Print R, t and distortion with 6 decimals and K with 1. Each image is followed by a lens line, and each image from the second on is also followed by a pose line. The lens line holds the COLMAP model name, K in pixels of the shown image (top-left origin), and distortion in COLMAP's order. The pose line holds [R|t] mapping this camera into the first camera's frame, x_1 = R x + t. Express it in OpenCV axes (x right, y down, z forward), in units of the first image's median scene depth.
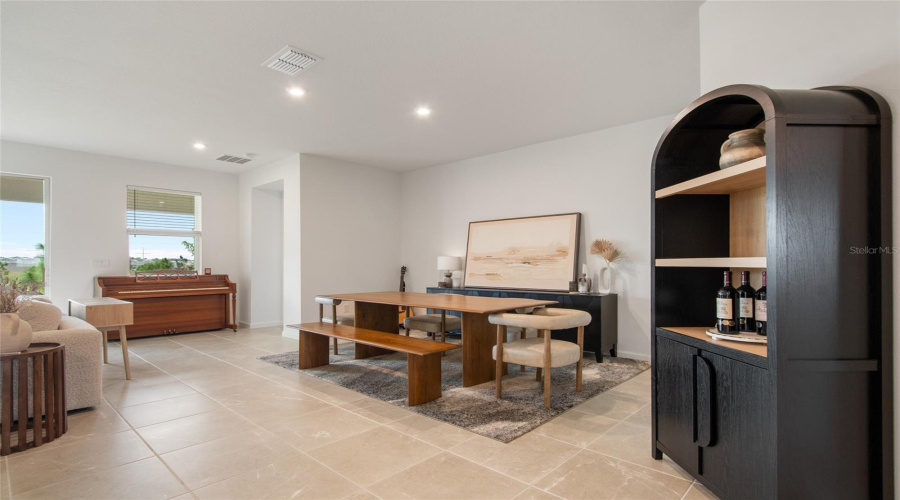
lens RADIAL K [[420.4, 0, 447.9], [0, 420.4, 264.3], [0, 0, 1]] dist [-0.000841, -0.000286]
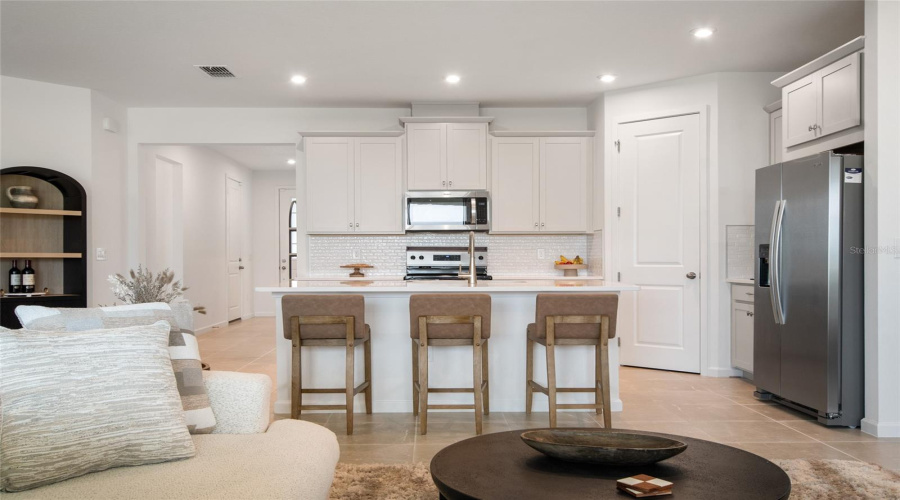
lens RADIAL K [[772.6, 0, 450.0], [0, 772.6, 250.0], [0, 0, 1]] dist [0.029600, -0.006220]
pose [[-0.704296, 0.012433, 0.709797, -1.161877], [0.003448, 0.999895, -0.014093, 0.009775], [-0.709898, -0.007479, -0.704265, 0.774351]]
